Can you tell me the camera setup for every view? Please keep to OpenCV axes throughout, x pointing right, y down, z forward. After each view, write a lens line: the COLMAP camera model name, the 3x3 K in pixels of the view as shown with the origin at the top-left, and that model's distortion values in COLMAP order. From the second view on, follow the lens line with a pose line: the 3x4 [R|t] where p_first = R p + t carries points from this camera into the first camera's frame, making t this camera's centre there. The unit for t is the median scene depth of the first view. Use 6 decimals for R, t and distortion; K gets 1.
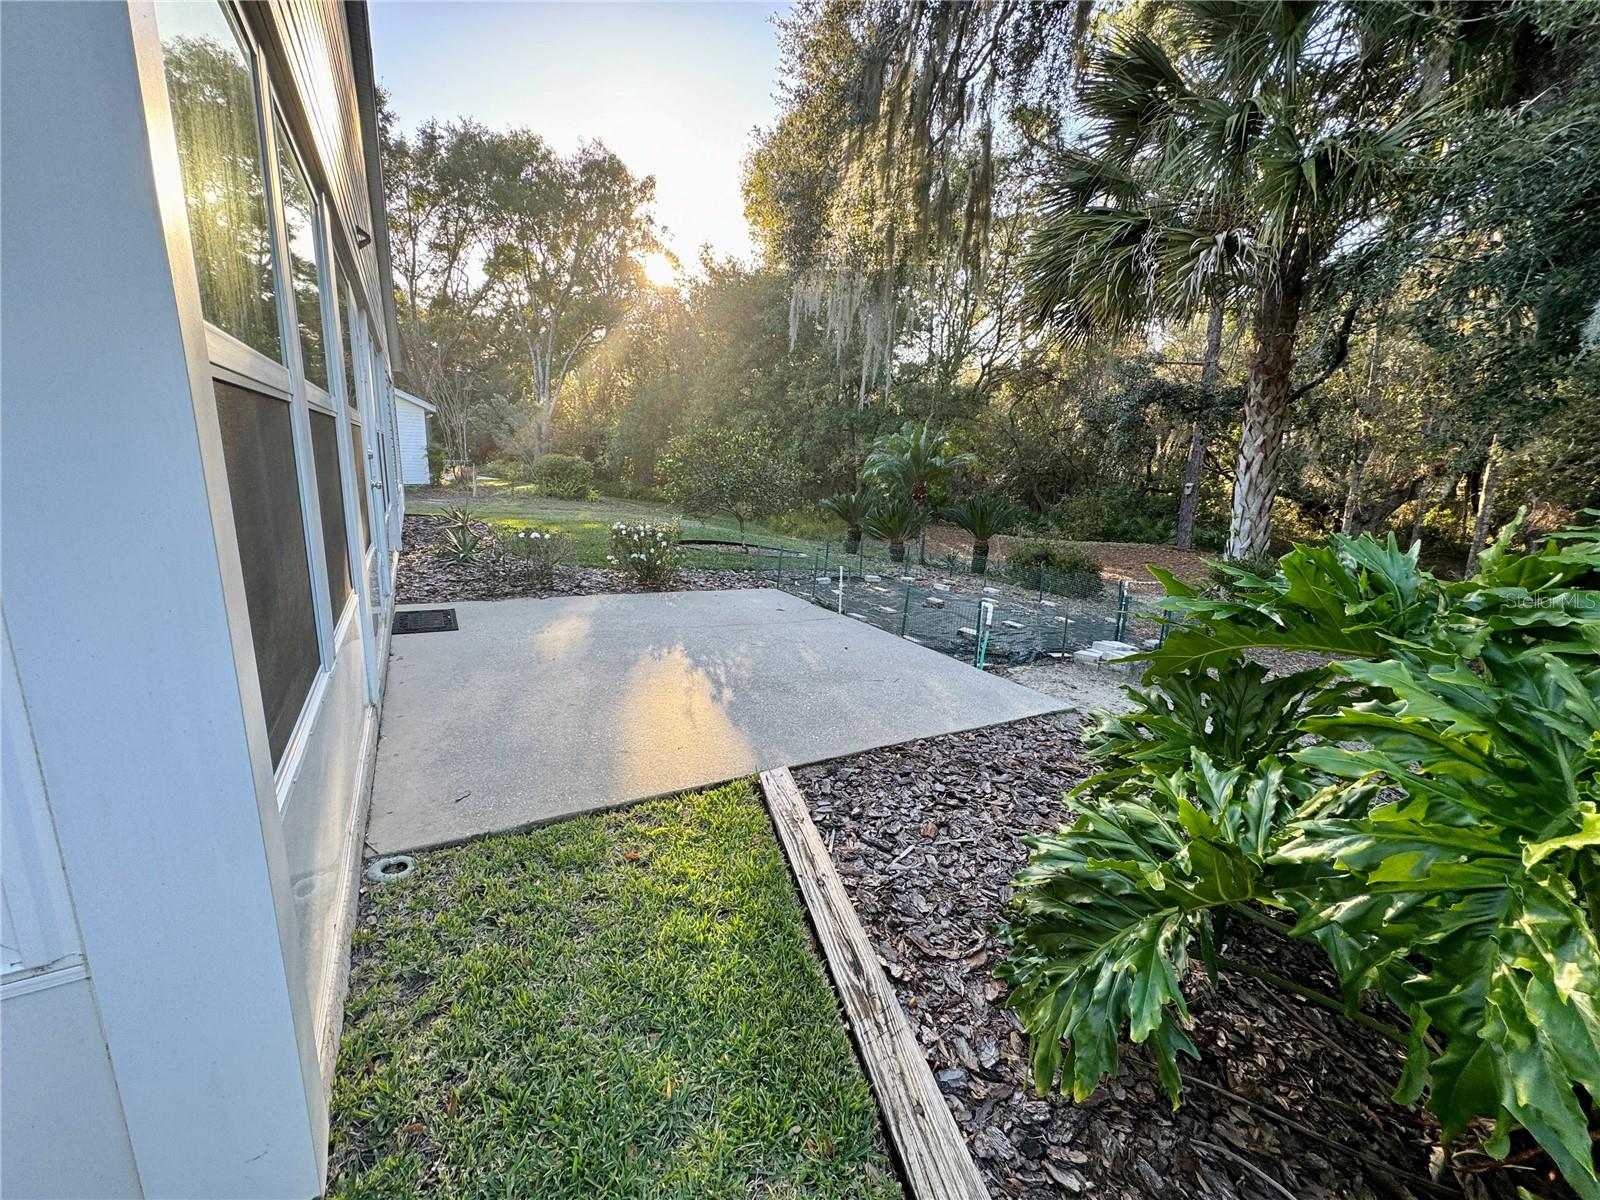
lens RADIAL K [[638.0, 0, 797.8], [0, 638.0, 597.7], [0, 0, 1]] dist [-0.001238, 0.000027]
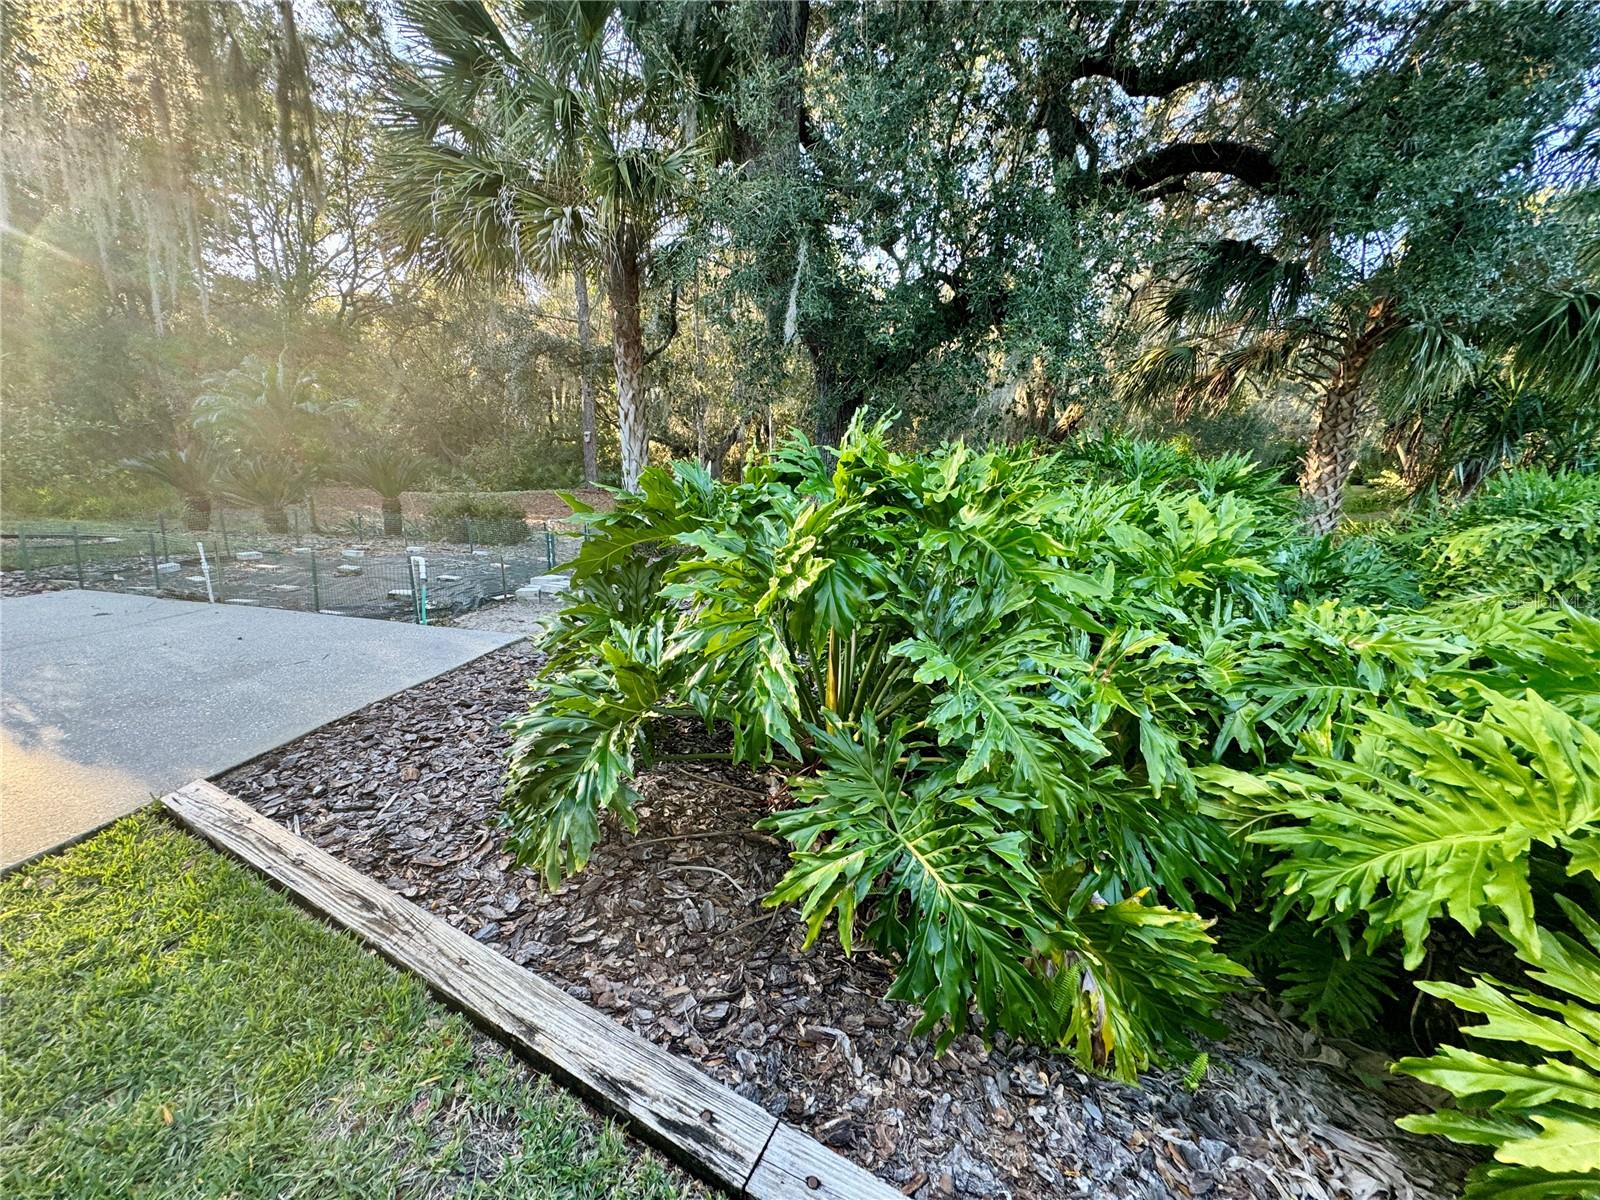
lens RADIAL K [[638.0, 0, 797.8], [0, 638.0, 597.7], [0, 0, 1]] dist [-0.001238, 0.000027]
pose [[0.658826, -0.197964, 0.725781, -0.056332], [0.143351, 0.980114, 0.137210, 0.029239], [-0.738511, 0.013644, 0.674103, -0.120330]]
